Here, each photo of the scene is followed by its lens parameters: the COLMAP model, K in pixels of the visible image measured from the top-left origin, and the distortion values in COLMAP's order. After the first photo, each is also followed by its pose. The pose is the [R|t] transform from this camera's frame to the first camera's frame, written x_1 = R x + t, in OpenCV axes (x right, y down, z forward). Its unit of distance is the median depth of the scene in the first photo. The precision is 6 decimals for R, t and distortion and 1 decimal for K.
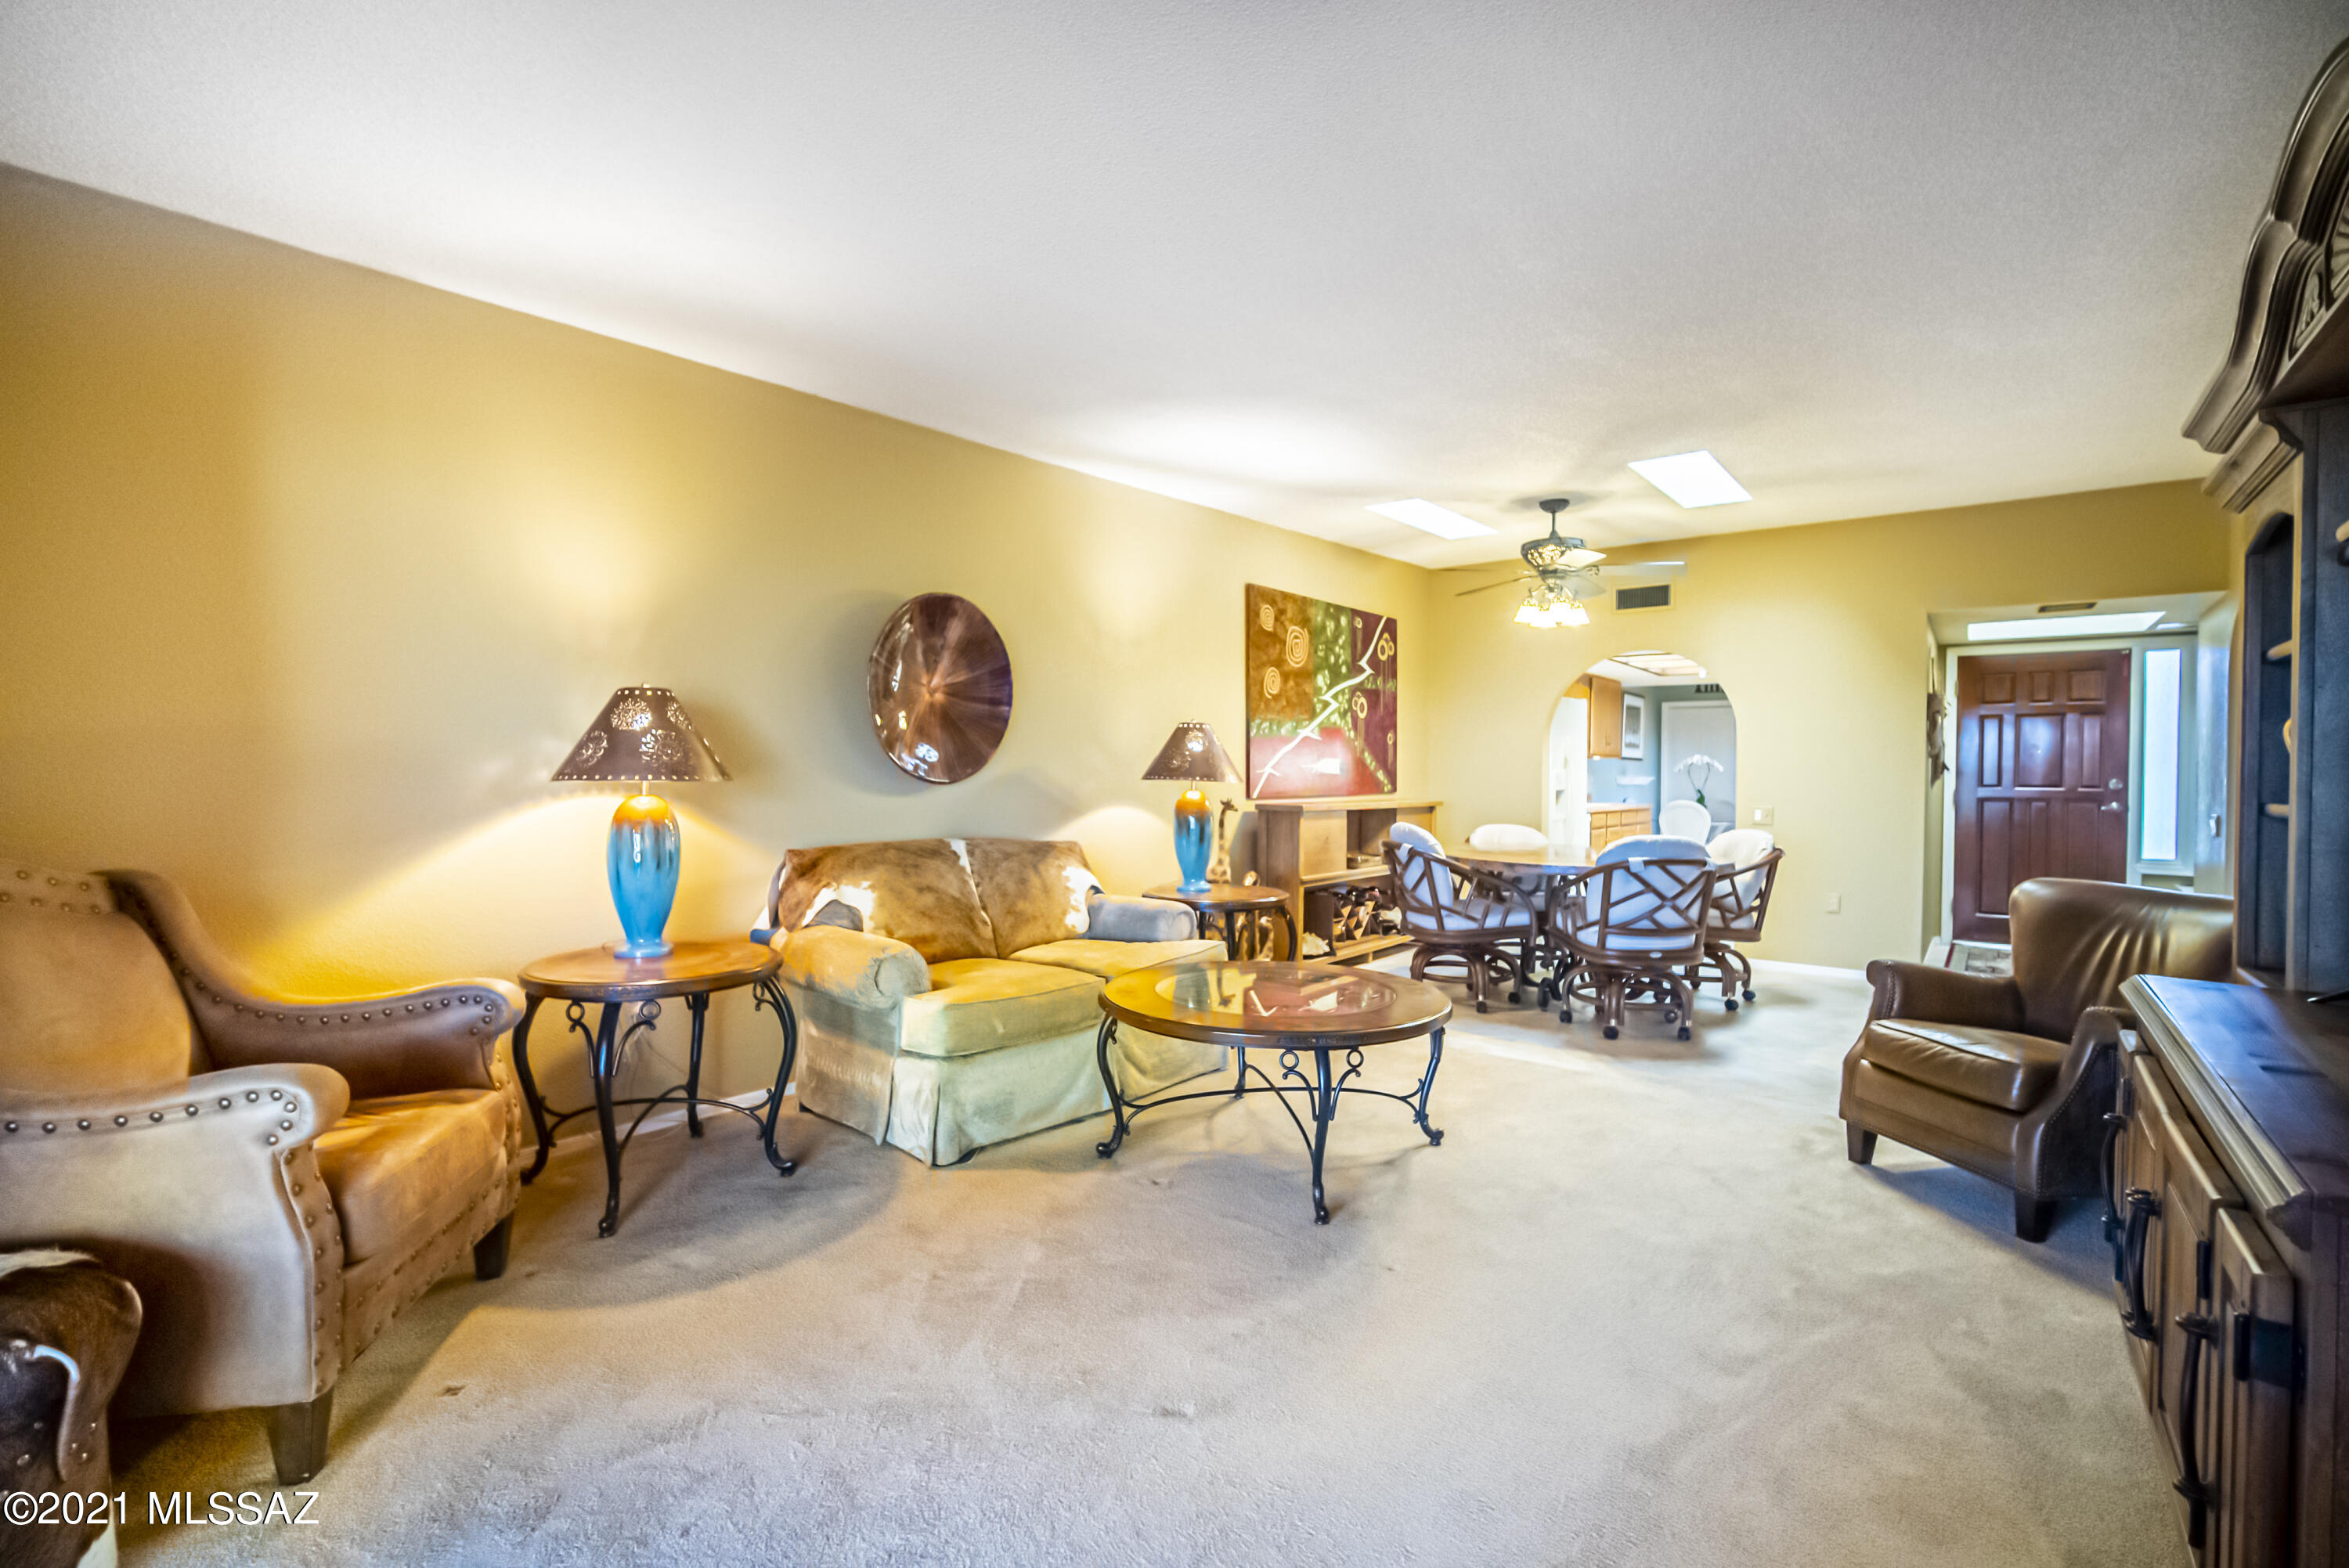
lens RADIAL K [[1026.1, 0, 1171.4], [0, 1026.1, 789.2], [0, 0, 1]] dist [-0.000240, -0.000004]
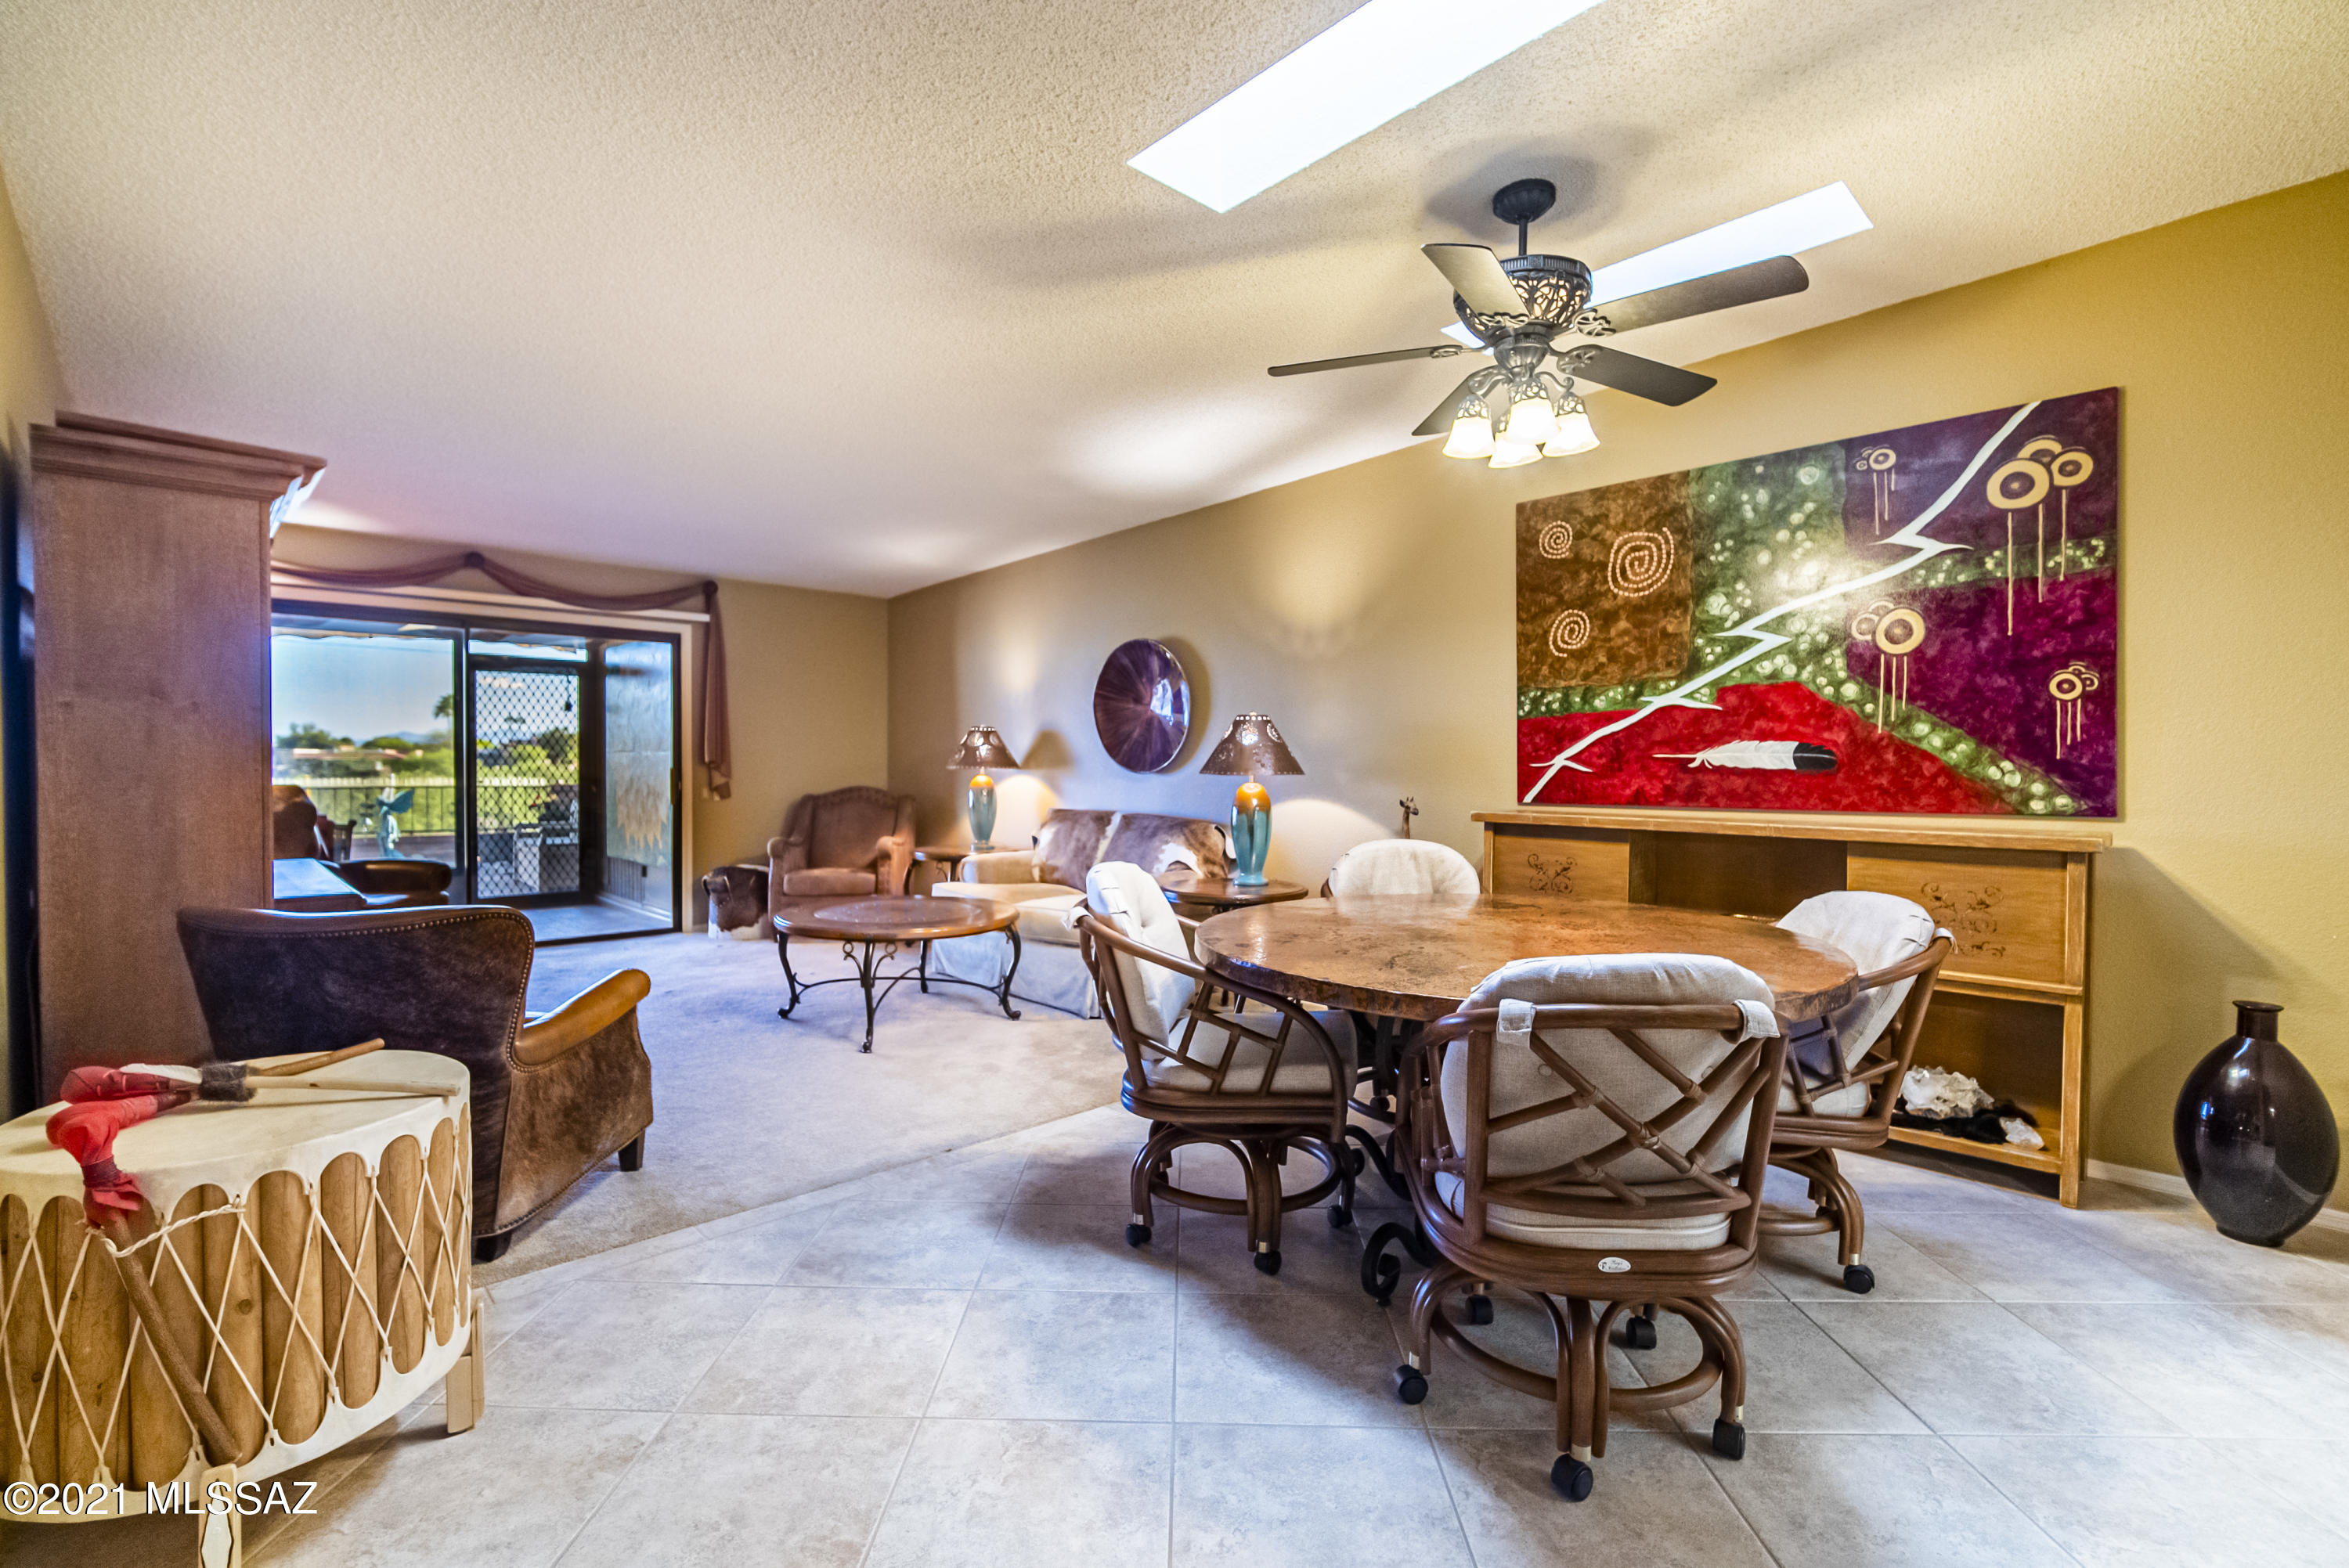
lens RADIAL K [[1026.1, 0, 1172.8], [0, 1026.1, 780.9], [0, 0, 1]] dist [-0.000240, -0.000004]
pose [[-0.107703, 0.012128, -0.994109, 0.755440], [-0.016046, 0.999774, 0.013936, -0.011359], [0.994054, 0.017452, -0.107484, 0.771635]]
